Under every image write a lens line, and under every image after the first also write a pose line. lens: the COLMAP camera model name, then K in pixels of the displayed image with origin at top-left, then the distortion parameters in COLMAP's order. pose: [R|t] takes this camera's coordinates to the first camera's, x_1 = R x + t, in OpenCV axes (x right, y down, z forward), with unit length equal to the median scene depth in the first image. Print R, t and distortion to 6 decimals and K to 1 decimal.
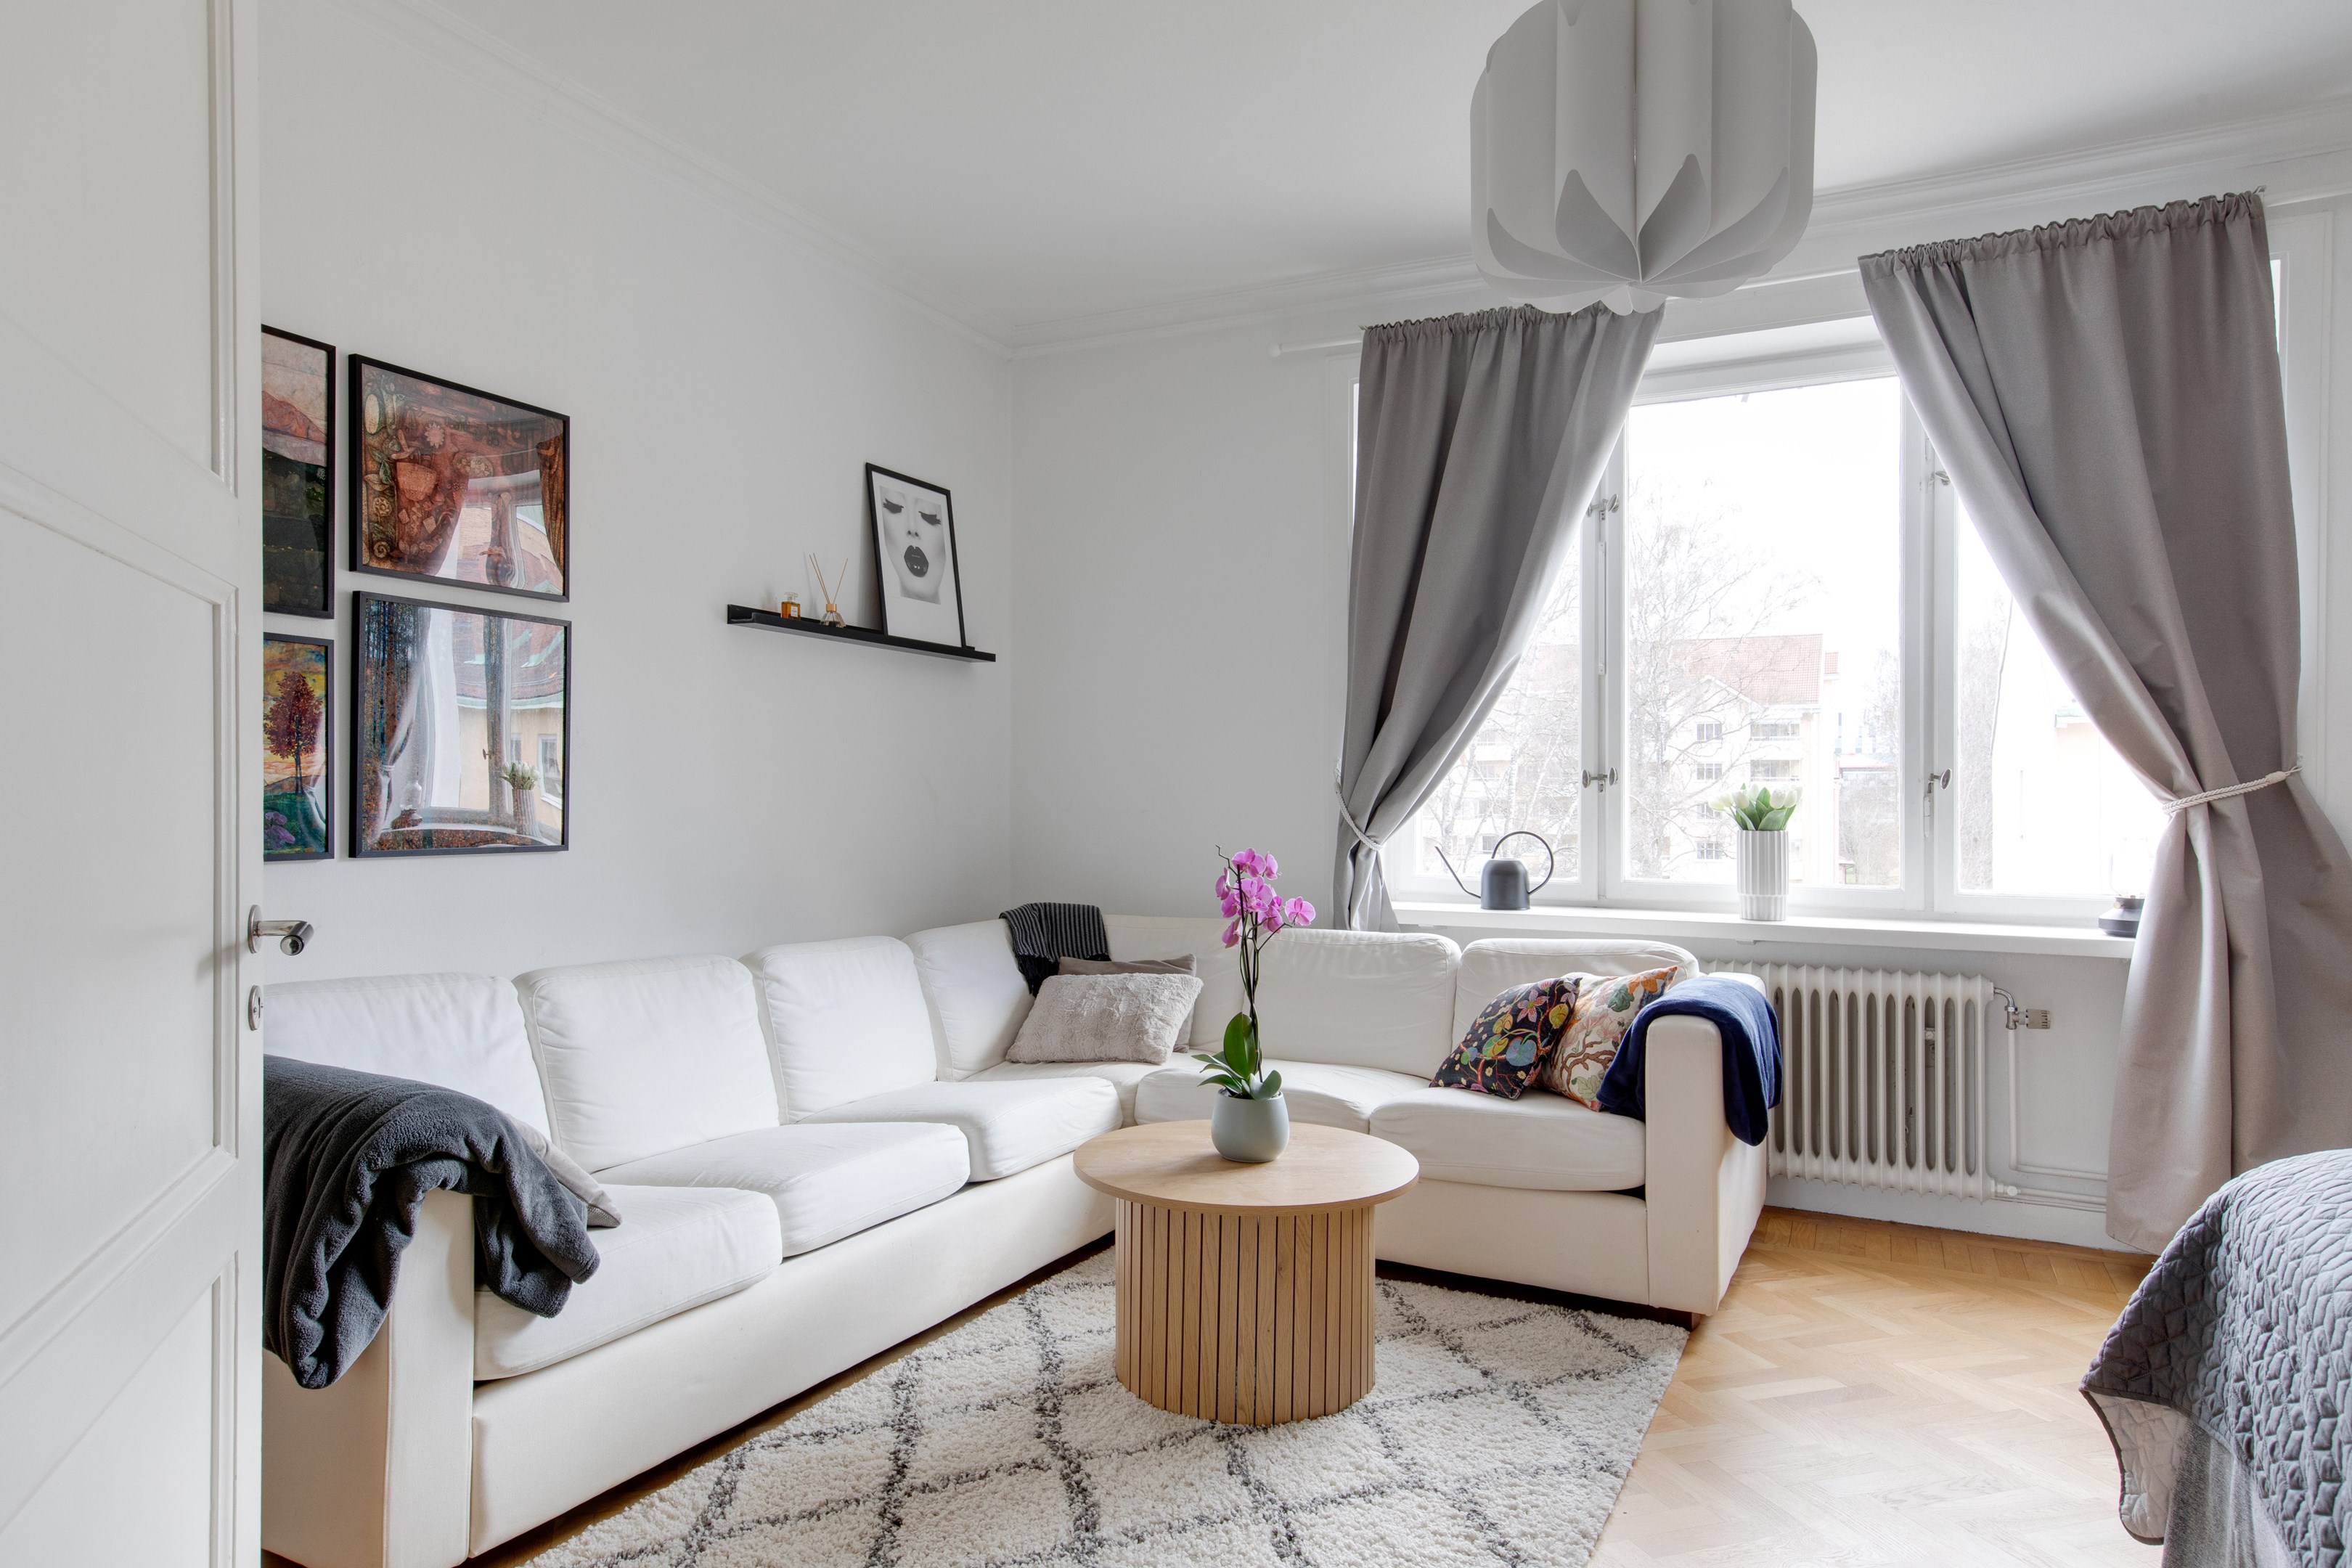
lens RADIAL K [[1422.0, 0, 1164.5], [0, 1422.0, 784.8], [0, 0, 1]] dist [0.028509, -0.002010]
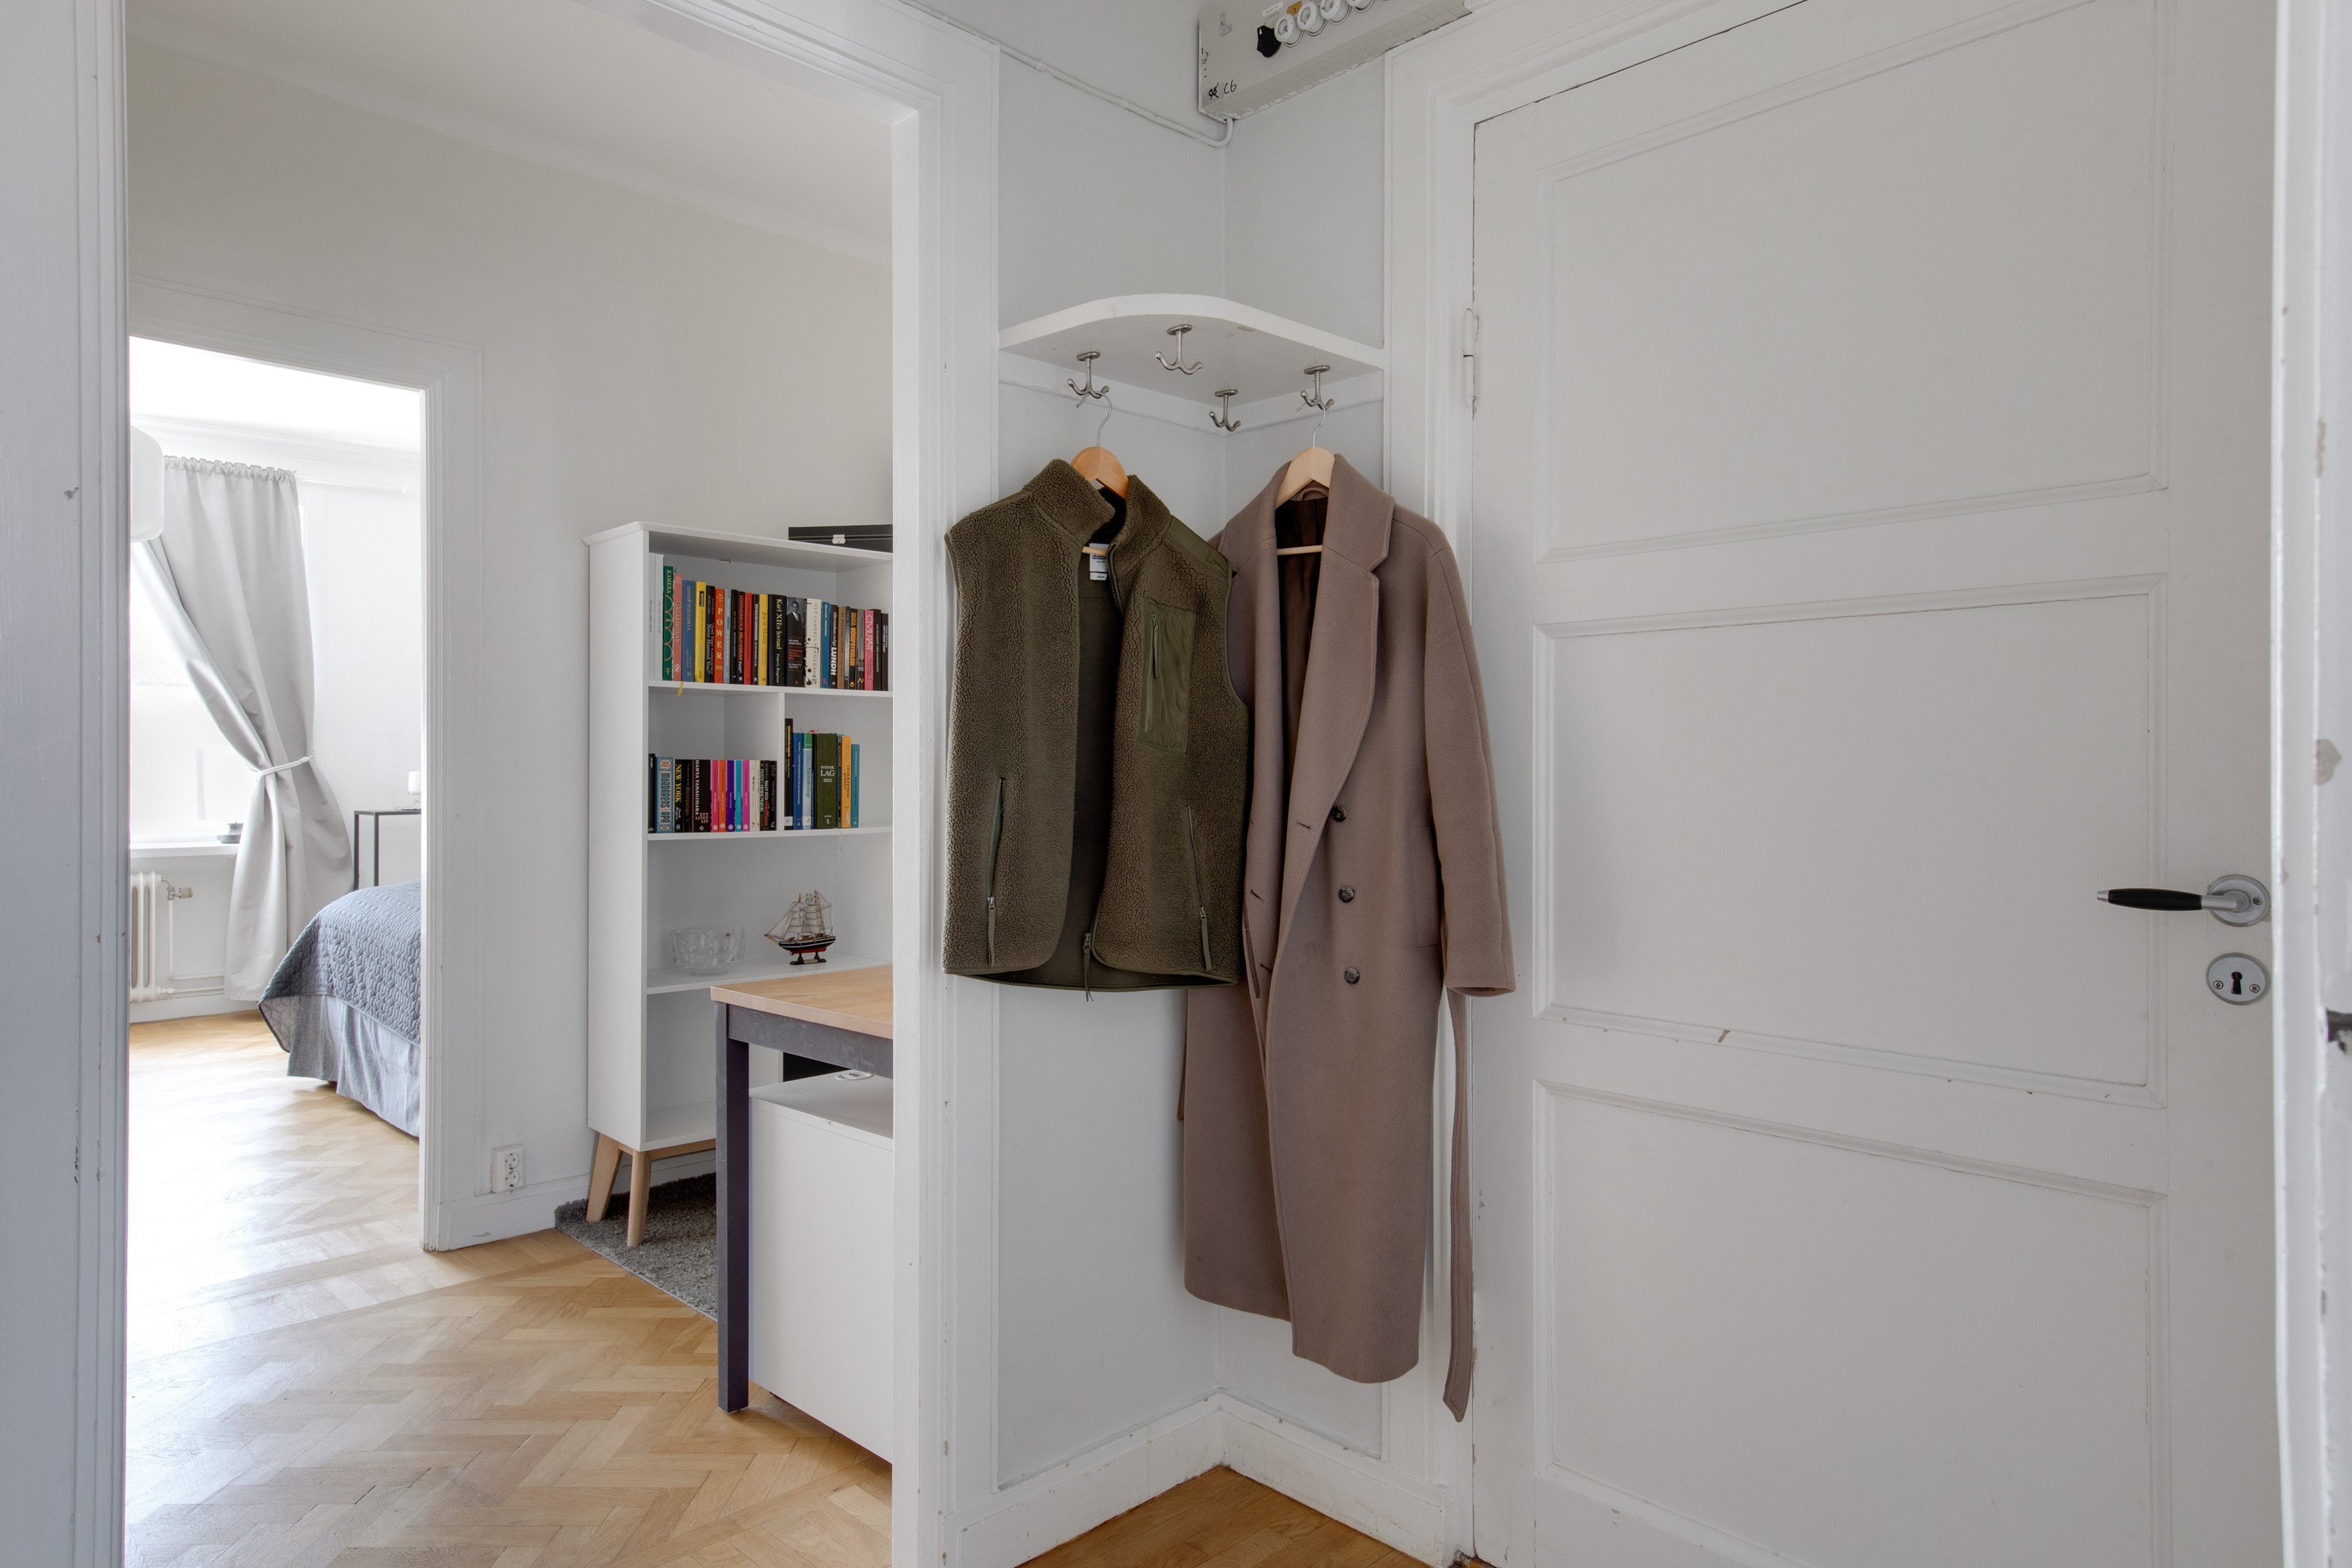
lens RADIAL K [[1422.0, 0, 1120.5], [0, 1422.0, 770.8], [0, 0, 1]] dist [0.028509, -0.002010]
pose [[0.339686, -0.008322, 0.940502, -0.732170], [-0.004339, 0.999936, 0.010415, -0.015027], [-0.940529, -0.007618, 0.339628, -0.758853]]
